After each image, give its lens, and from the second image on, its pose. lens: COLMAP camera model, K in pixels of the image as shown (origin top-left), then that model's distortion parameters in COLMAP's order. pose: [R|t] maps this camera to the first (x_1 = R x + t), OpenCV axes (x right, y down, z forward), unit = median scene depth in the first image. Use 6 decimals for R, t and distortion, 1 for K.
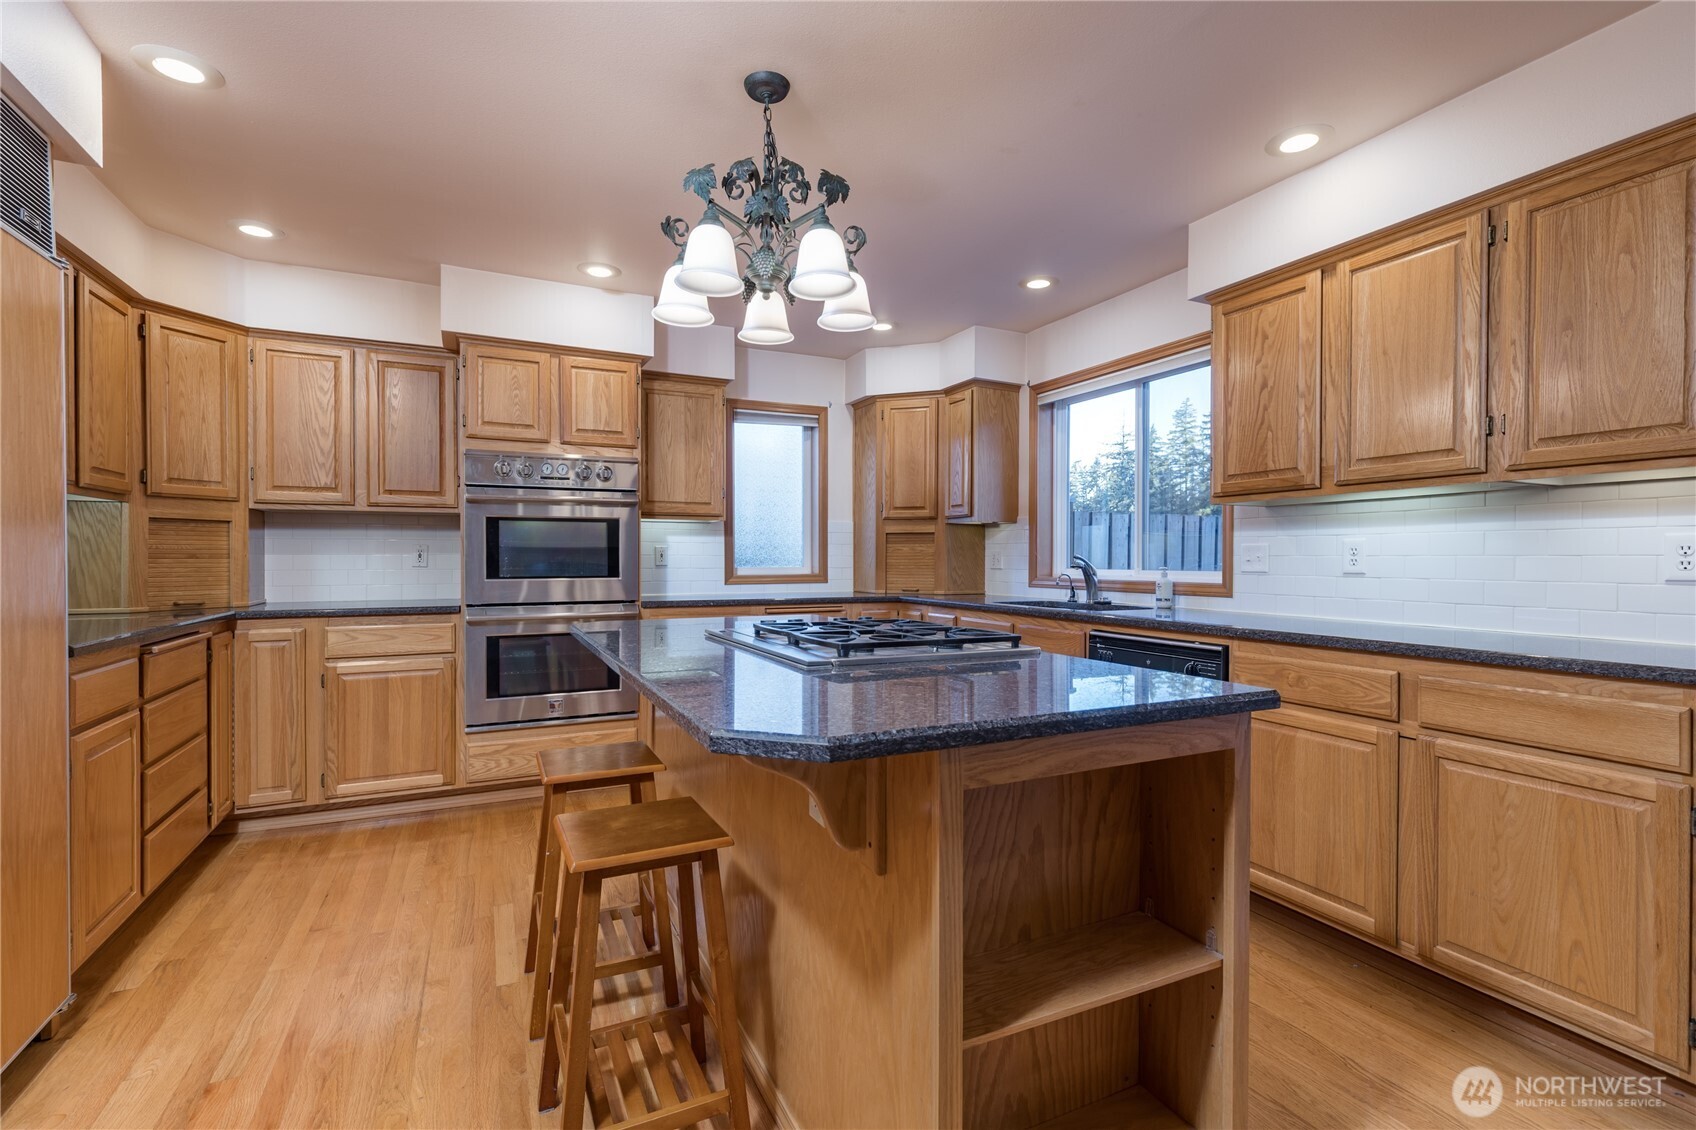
lens RADIAL K [[760.9, 0, 843.6], [0, 760.9, 570.1], [0, 0, 1]] dist [-0.002324, 0.000720]
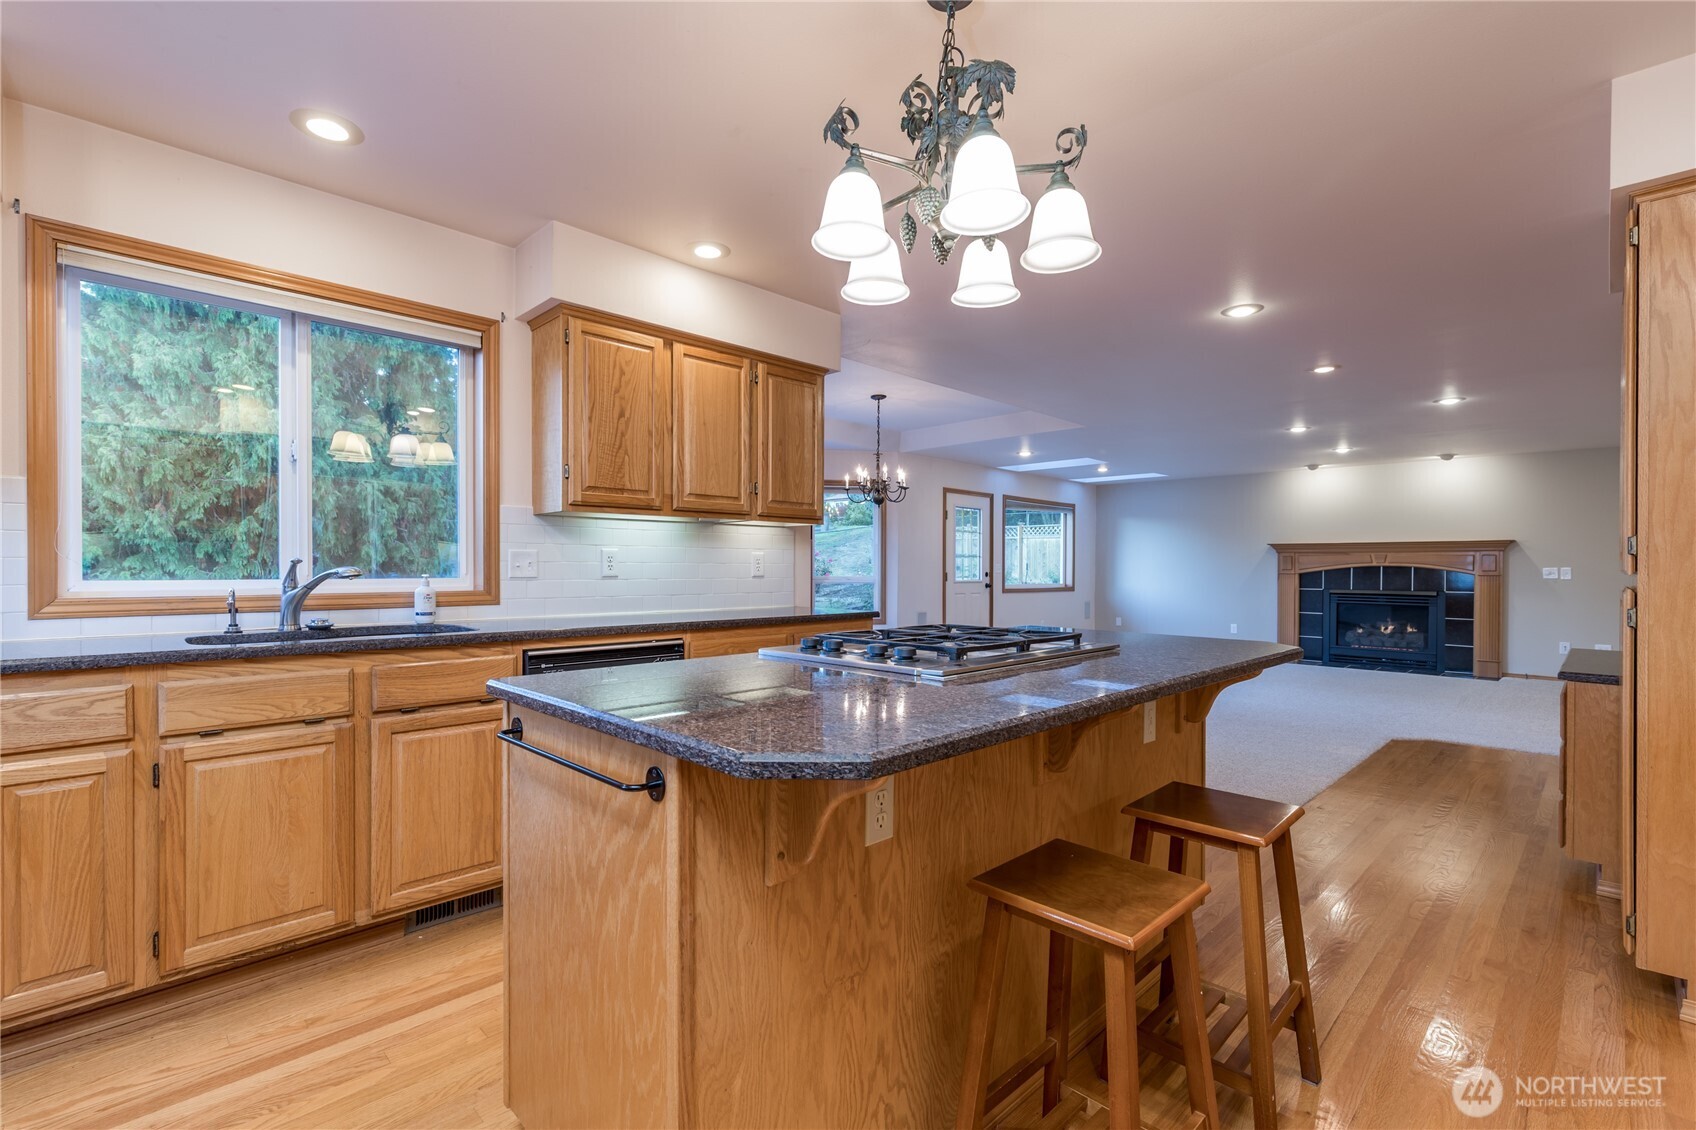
lens RADIAL K [[760.9, 0, 843.6], [0, 760.9, 570.1], [0, 0, 1]] dist [-0.002324, 0.000720]
pose [[-0.332418, -0.007632, 0.943101, -0.492724], [0.009166, 0.999894, 0.011322, -0.013171], [-0.943088, 0.012408, -0.332313, 0.817516]]
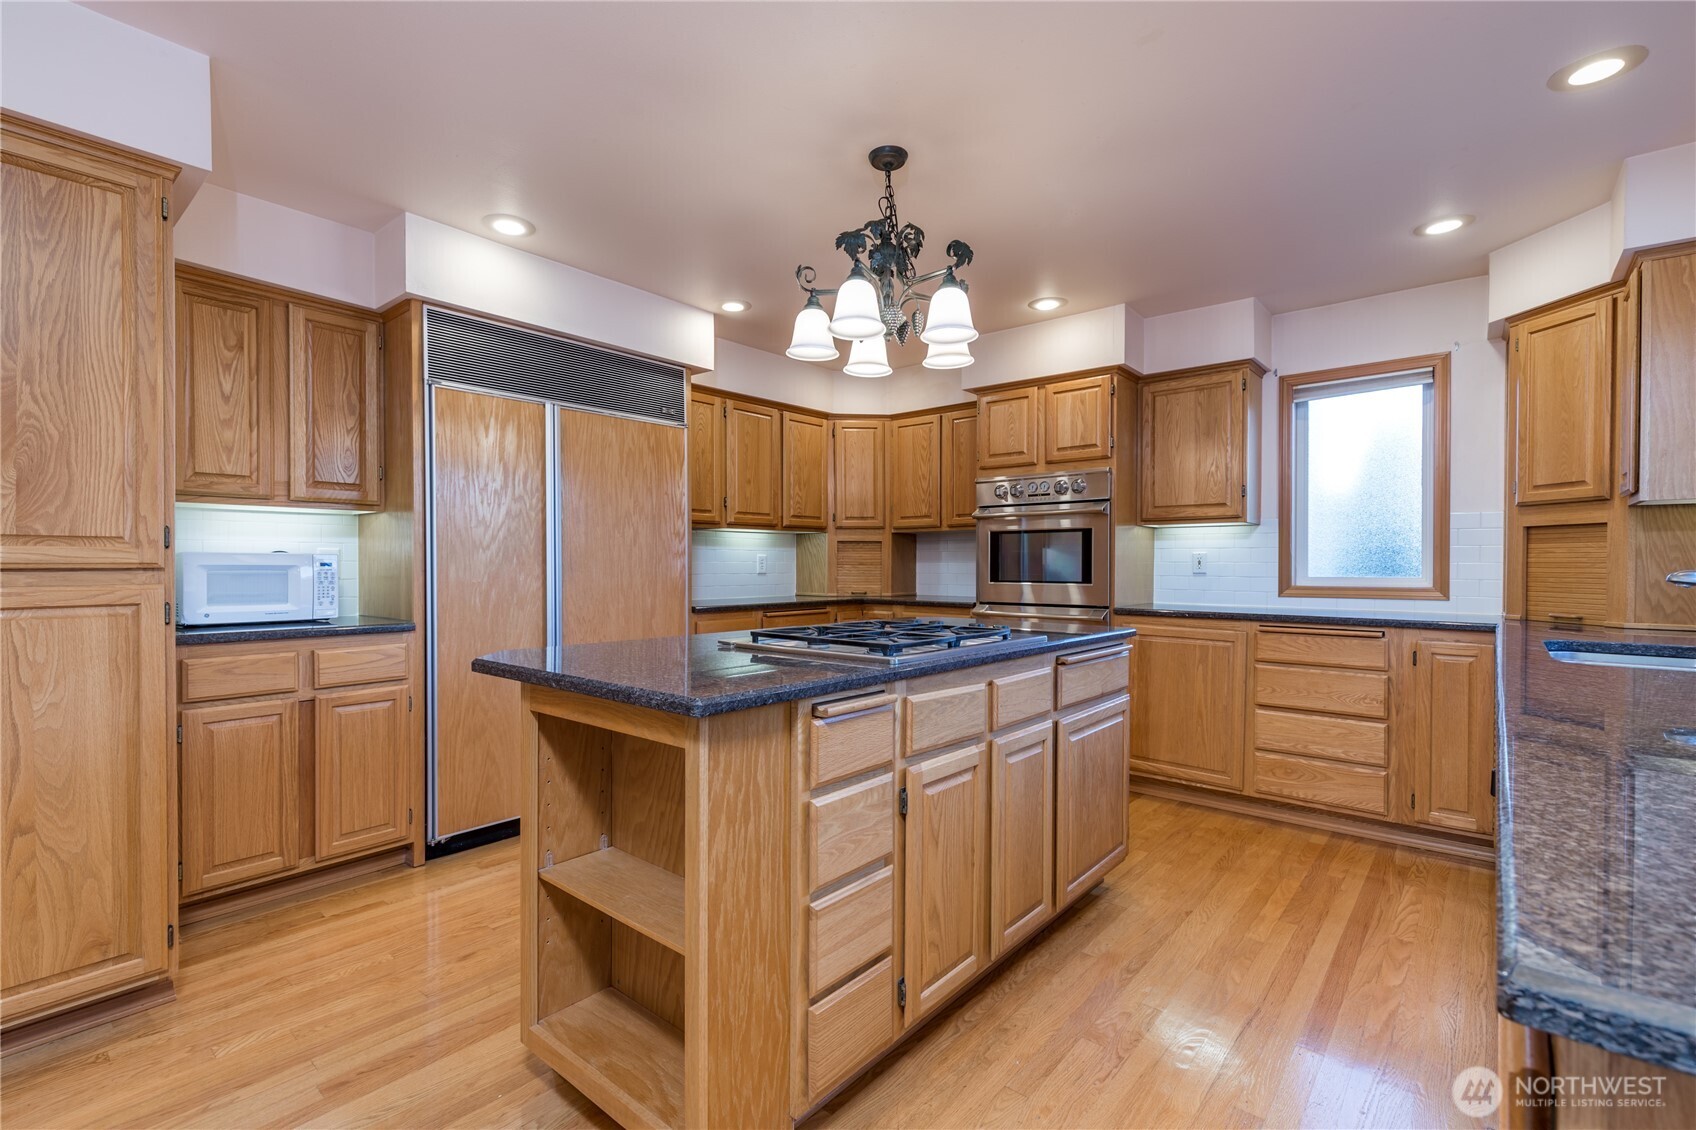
lens RADIAL K [[760.9, 0, 843.6], [0, 760.9, 570.1], [0, 0, 1]] dist [-0.002324, 0.000720]
pose [[0.404937, 0.004931, -0.914331, 0.553405], [-0.015744, 0.999875, -0.001580, -0.002255], [0.914209, 0.015035, 0.404964, 0.280567]]
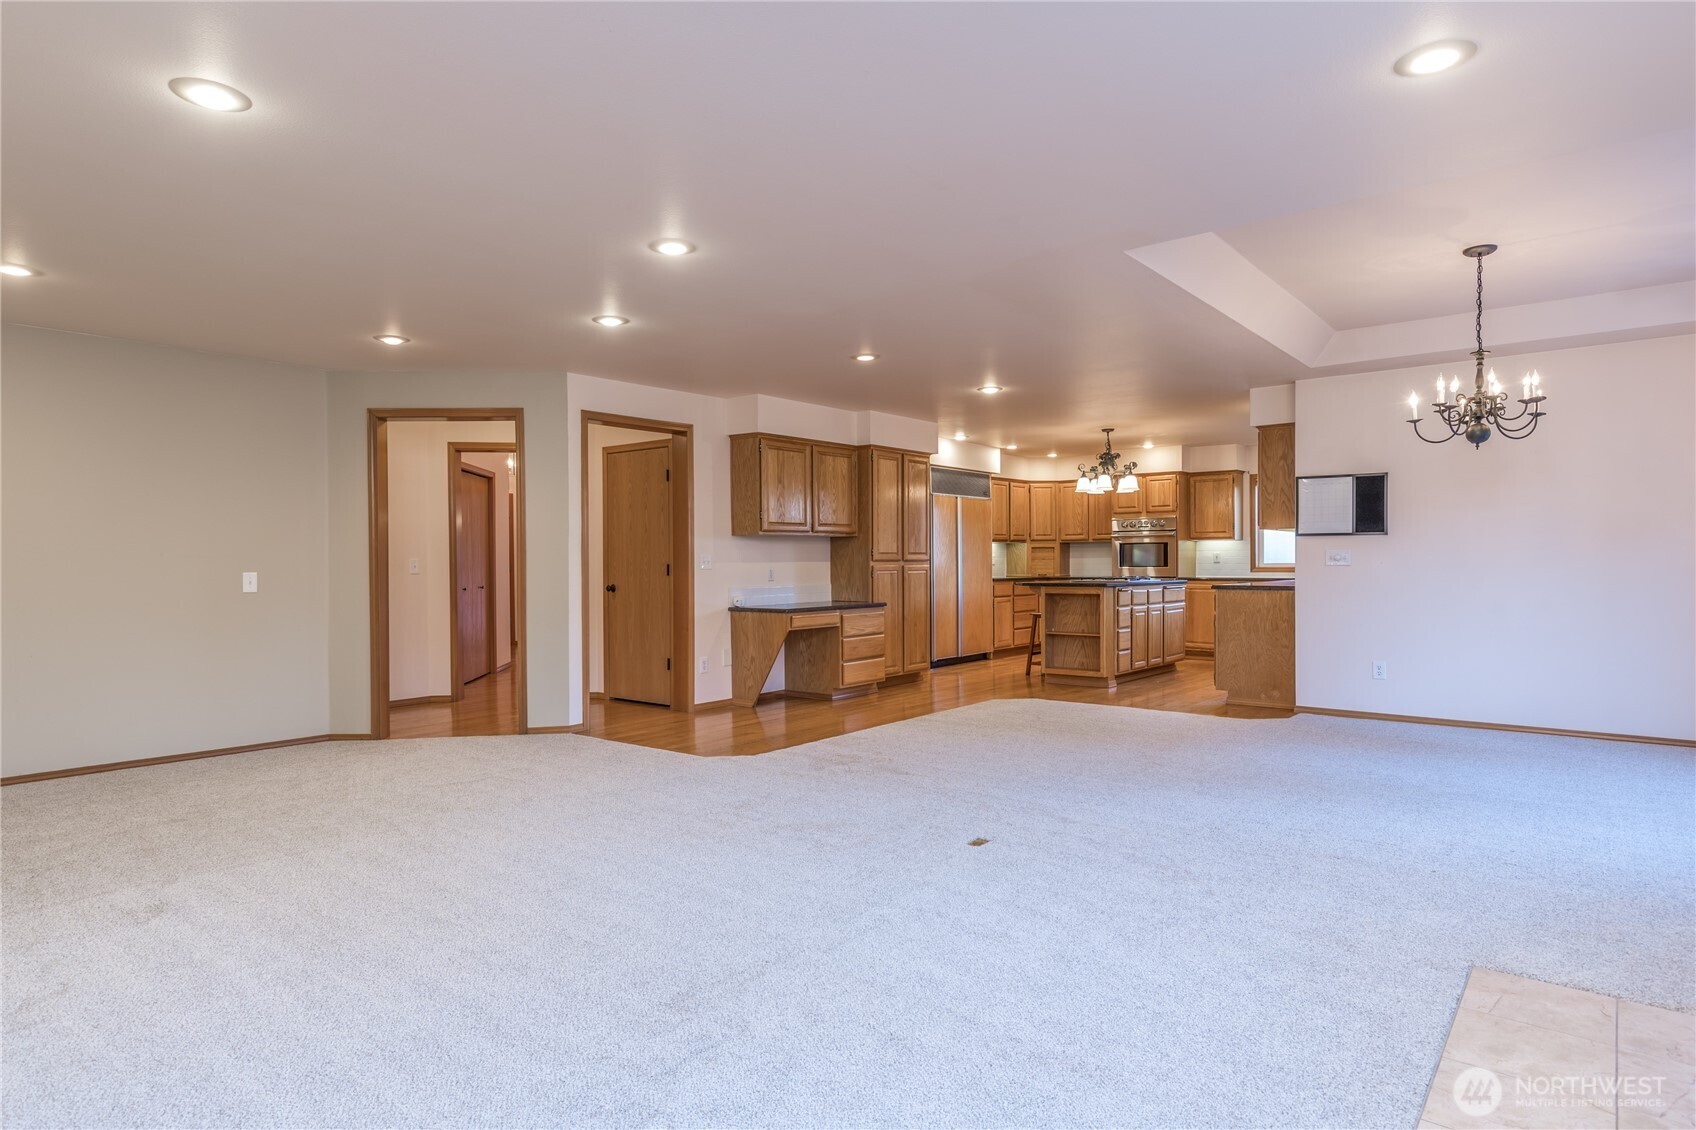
lens RADIAL K [[947.0, 0, 832.1], [0, 947.0, 569.8], [0, 0, 1]] dist [0.001863, 0.000094]
pose [[0.412926, 0.003447, -0.910758, 2.073316], [-0.010533, 0.999944, -0.000991, 0.034730], [0.910704, 0.010003, 0.412939, -1.237438]]
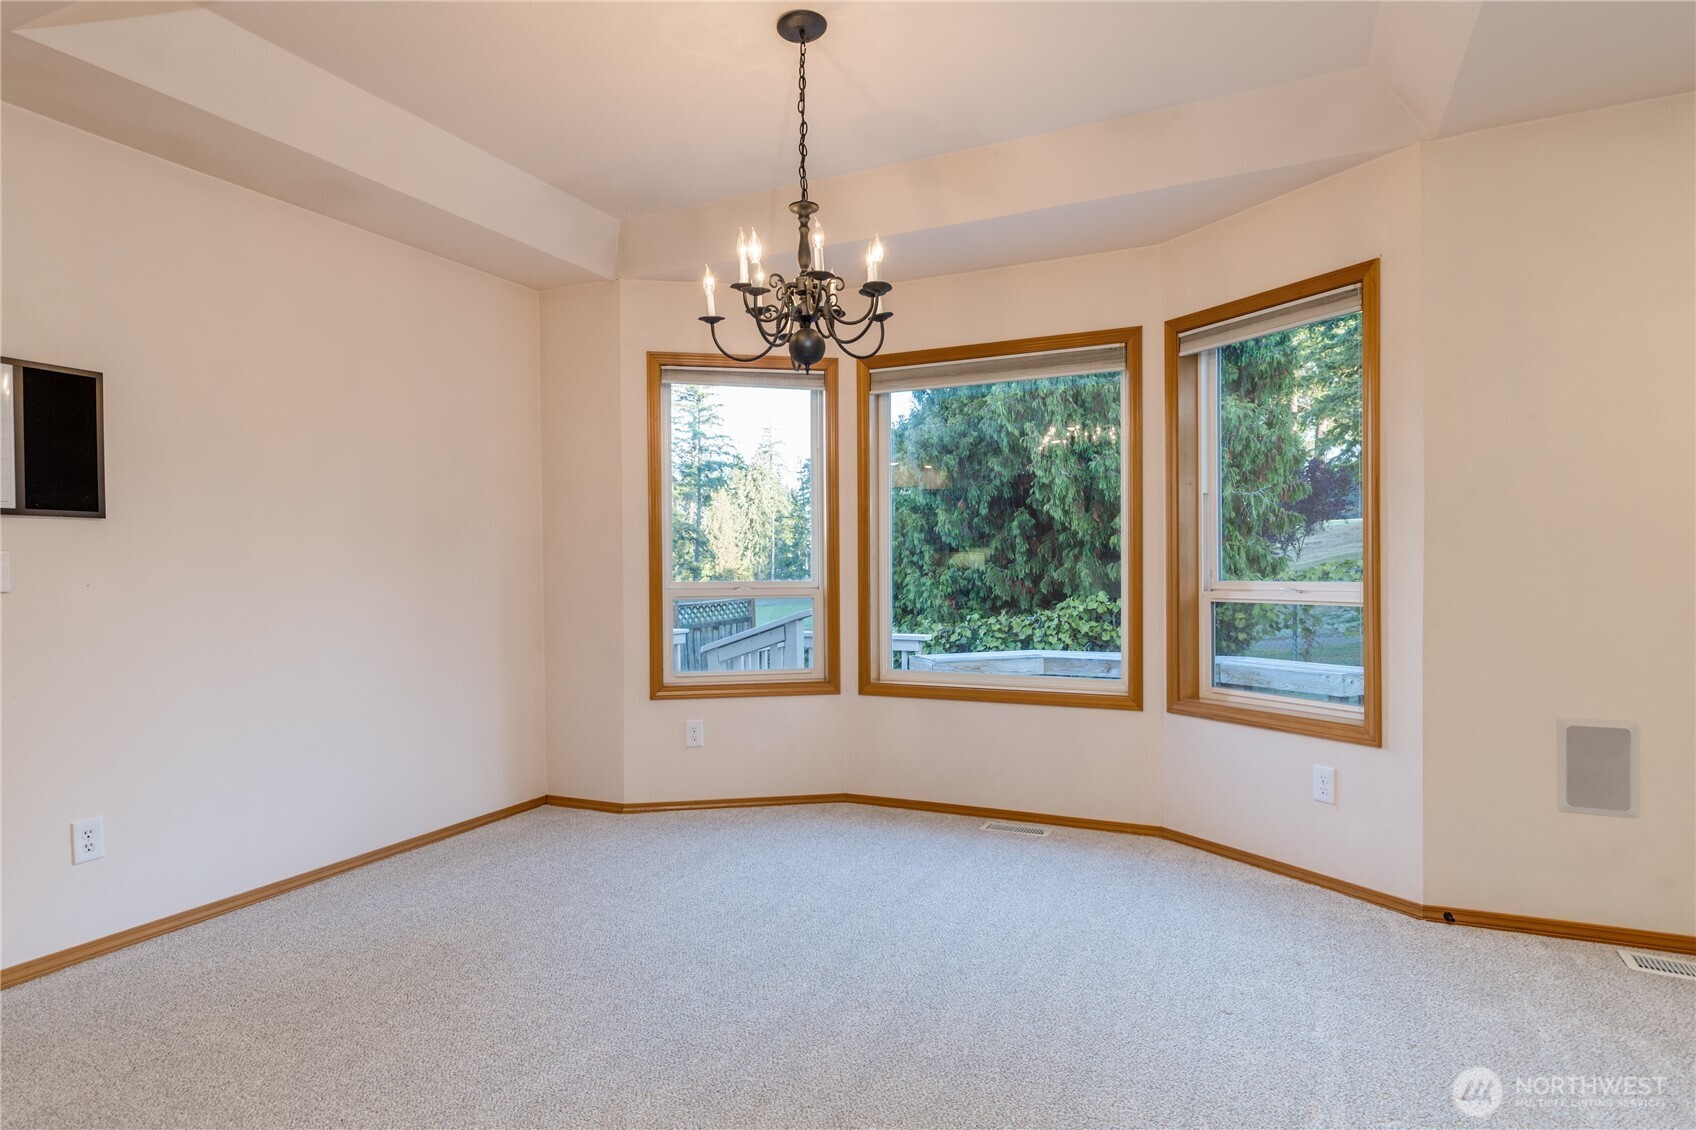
lens RADIAL K [[947.0, 0, 832.1], [0, 947.0, 569.8], [0, 0, 1]] dist [0.001863, 0.000094]
pose [[0.781971, -0.016378, 0.623100, 0.800894], [0.023975, 0.999705, -0.003812, 0.012825], [-0.622854, 0.017920, 0.782133, -0.481865]]
